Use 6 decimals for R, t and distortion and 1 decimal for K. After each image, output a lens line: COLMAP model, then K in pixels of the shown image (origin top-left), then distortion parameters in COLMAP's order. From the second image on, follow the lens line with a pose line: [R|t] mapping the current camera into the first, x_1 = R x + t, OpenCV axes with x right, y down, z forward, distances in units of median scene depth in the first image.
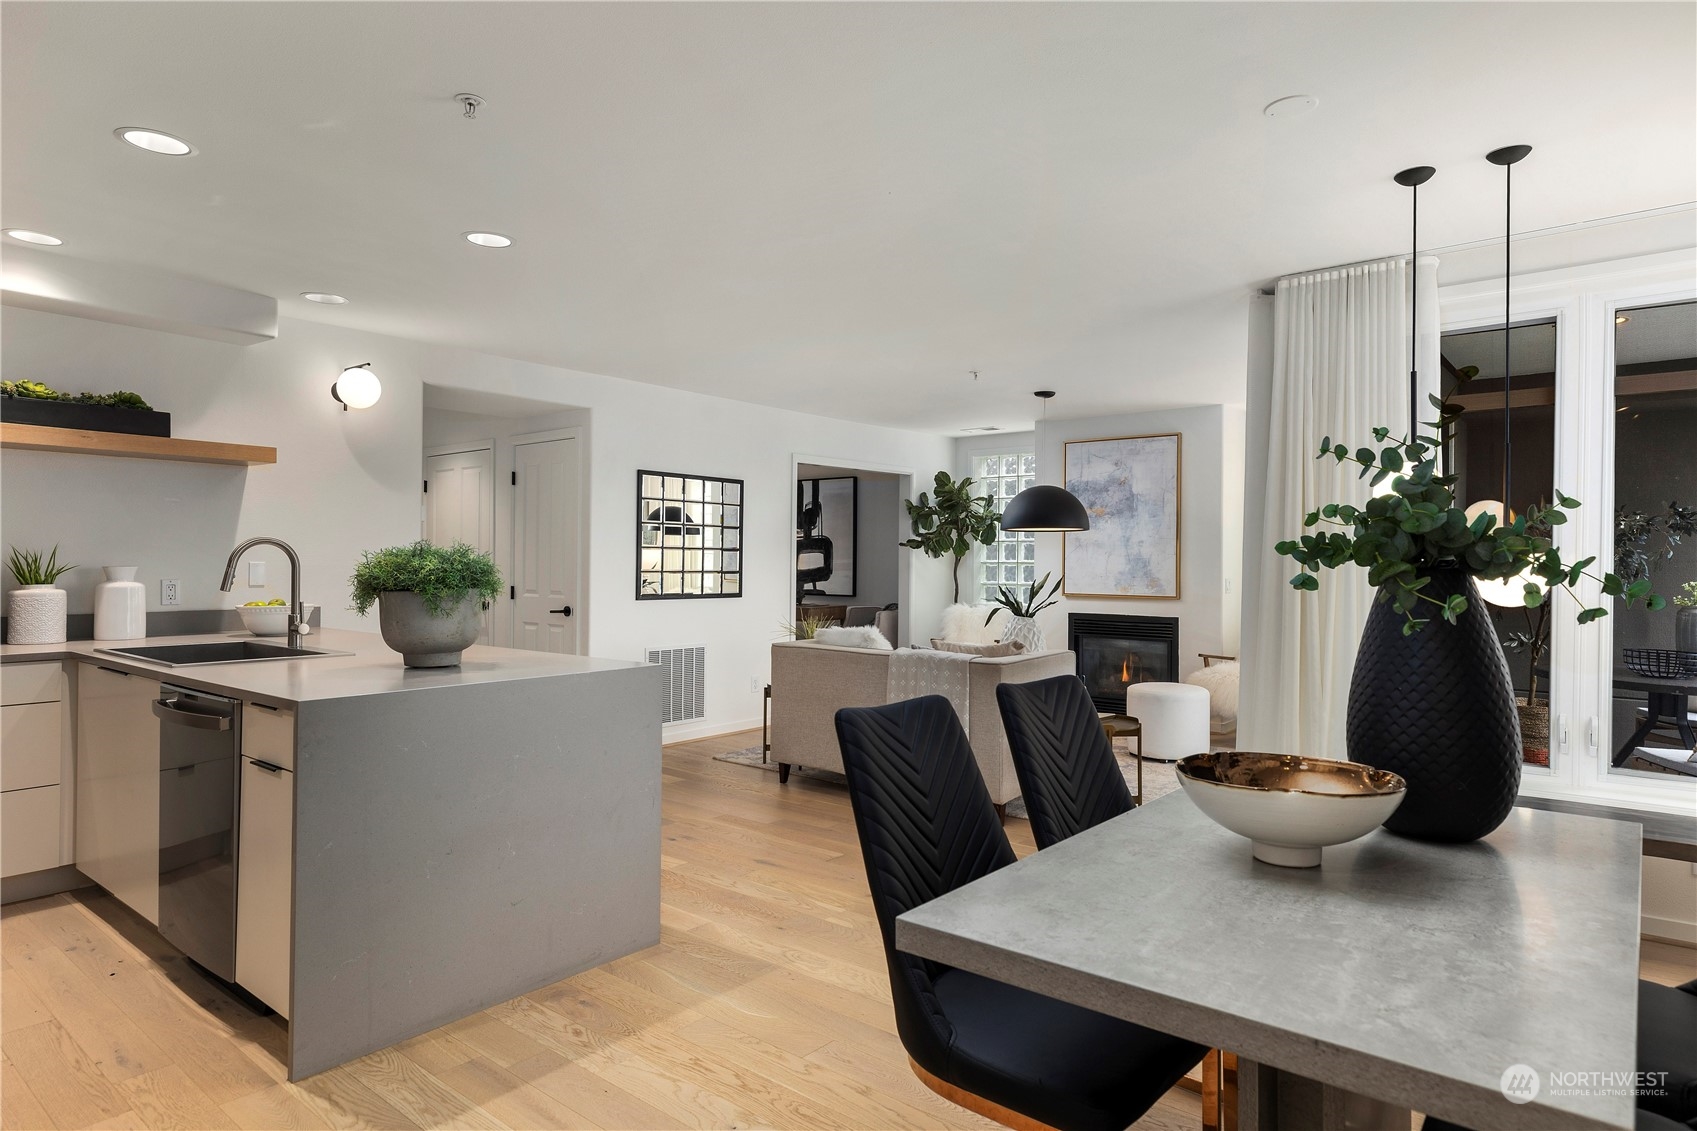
lens RADIAL K [[966.4, 0, 852.5], [0, 966.4, 558.8], [0, 0, 1]] dist [0.011129, 0.000367]
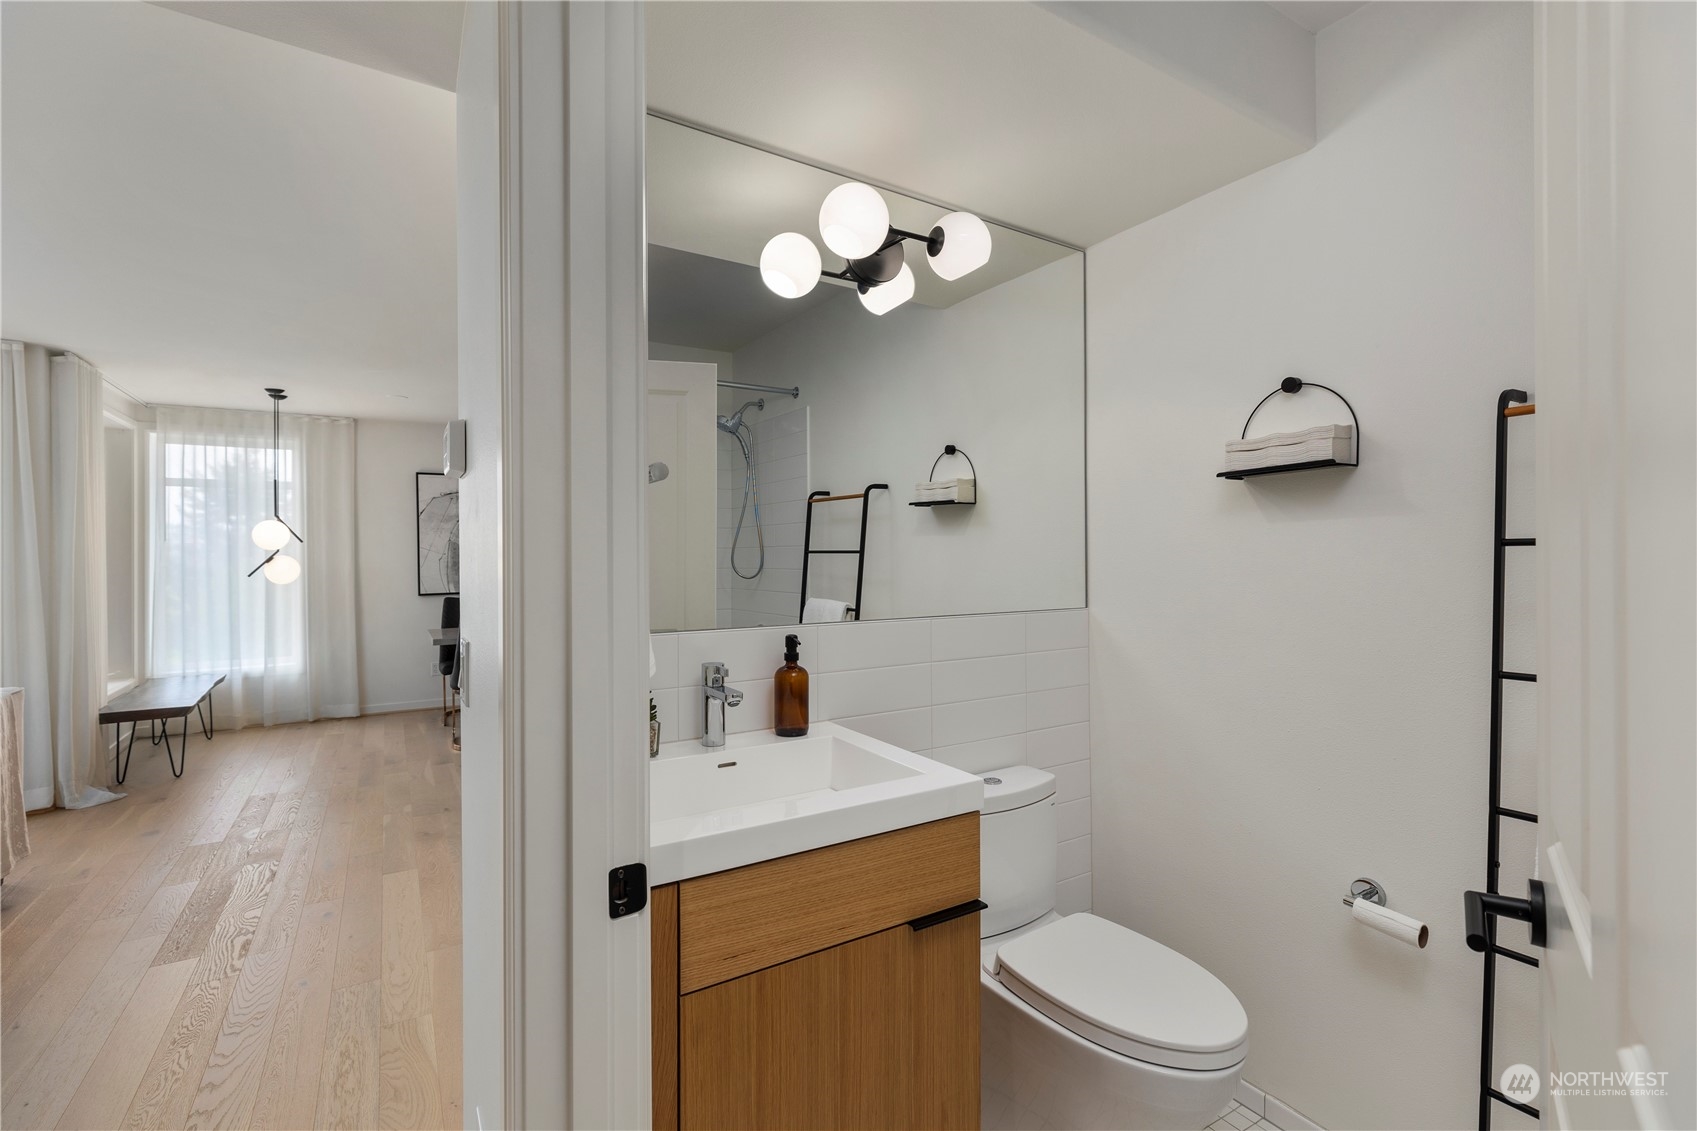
lens RADIAL K [[756.1, 0, 854.7], [0, 756.1, 556.9], [0, 0, 1]] dist [0.002391, 0.000199]
pose [[-0.946931, -0.004318, 0.321407, -0.475190], [-0.006231, 0.999968, -0.004924, -0.006570], [-0.321376, -0.006665, -0.946928, 0.857947]]
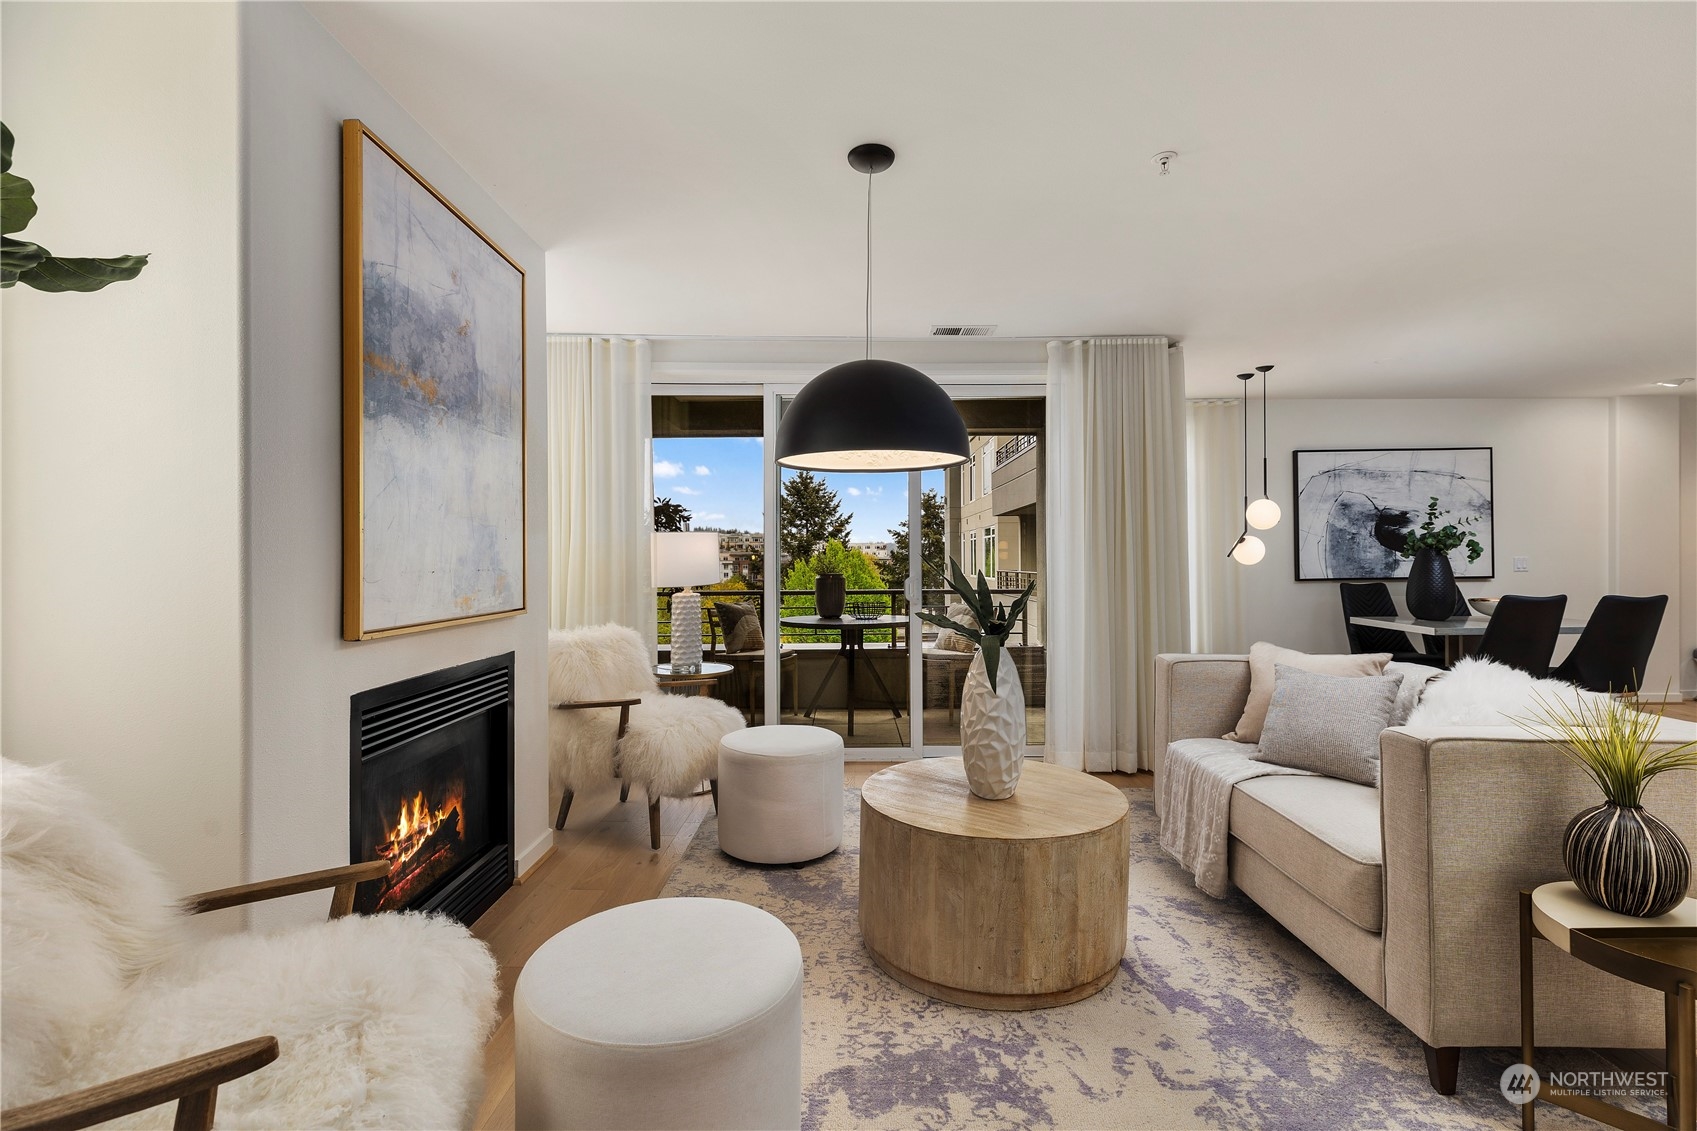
lens RADIAL K [[756.1, 0, 854.7], [0, 756.1, 556.9], [0, 0, 1]] dist [0.002391, 0.000199]
pose [[-0.630954, -0.003947, 0.775810, -0.060810], [-0.004821, 0.999988, 0.001167, 0.011997], [-0.775806, -0.003004, -0.630965, 1.083259]]
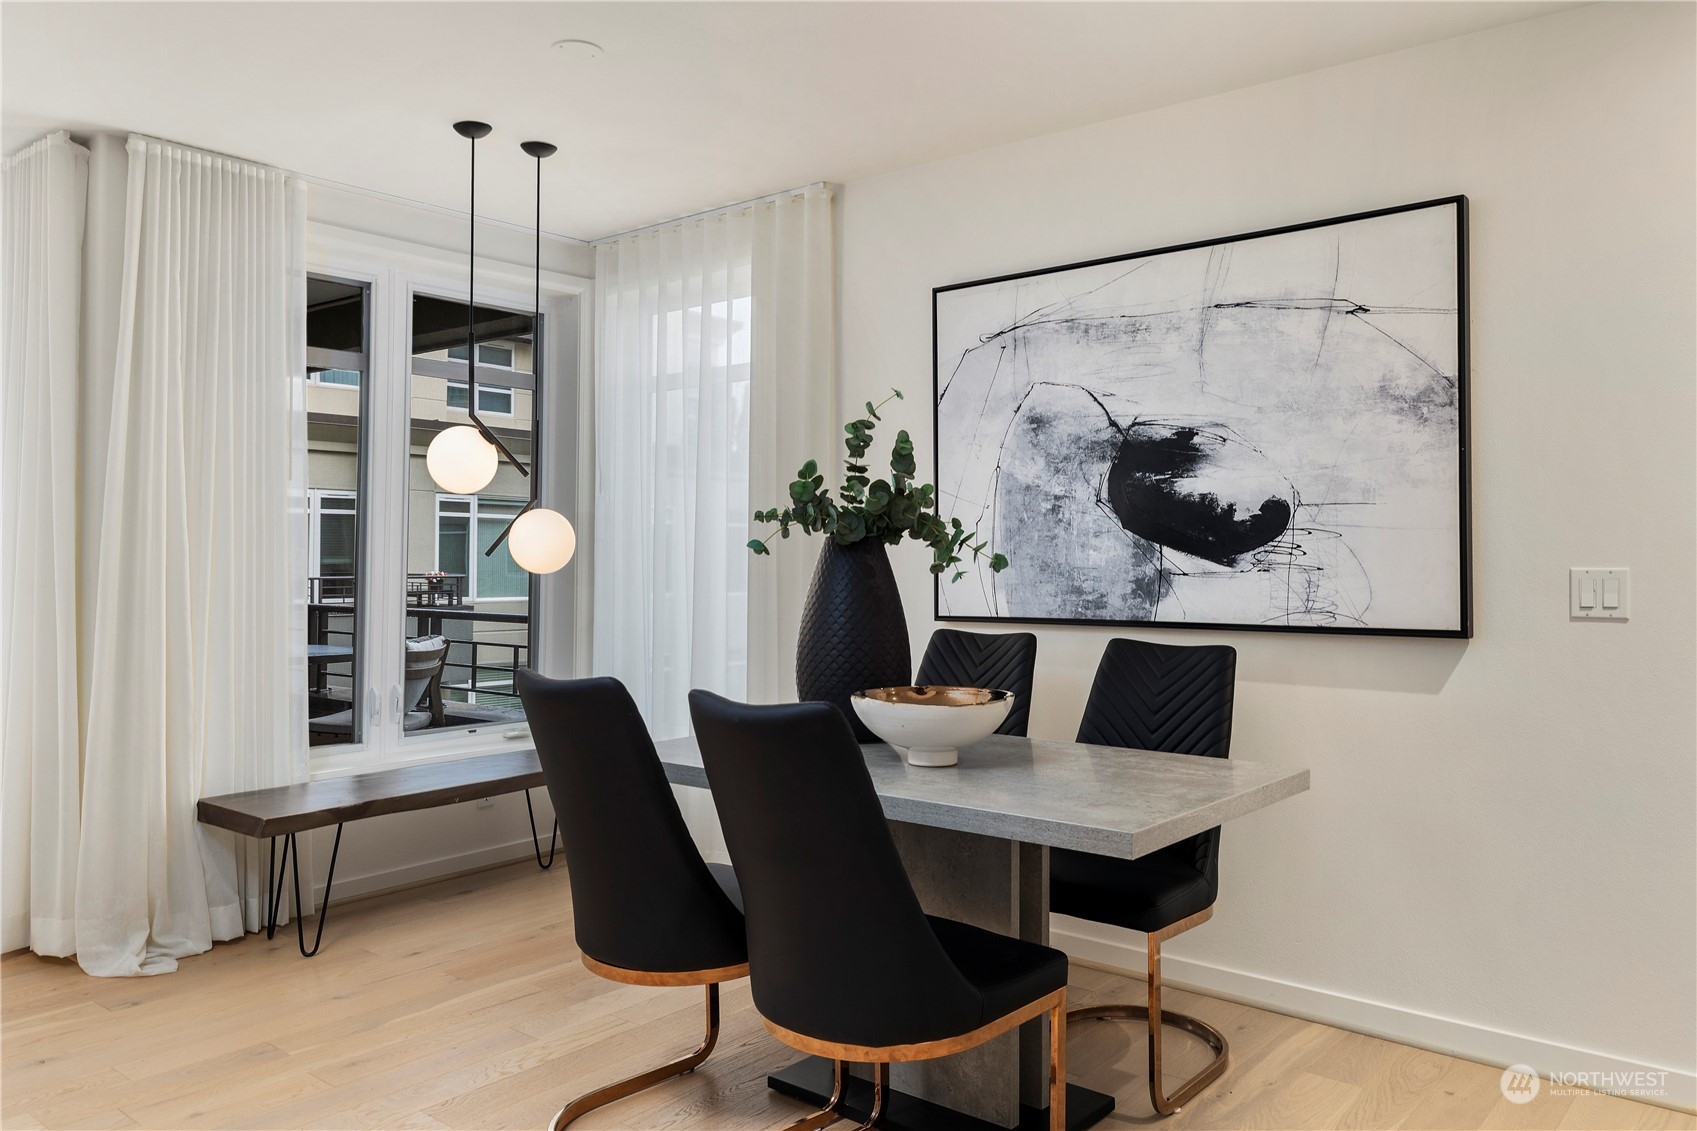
lens RADIAL K [[1272.1, 0, 850.4], [0, 1272.1, 557.5], [0, 0, 1]] dist [0.003550, 0.000296]
pose [[0.006166, -0.007850, 0.999950, -0.266455], [-0.011705, 0.999900, 0.007922, 0.006152], [-0.999912, -0.011753, 0.006074, 0.239063]]
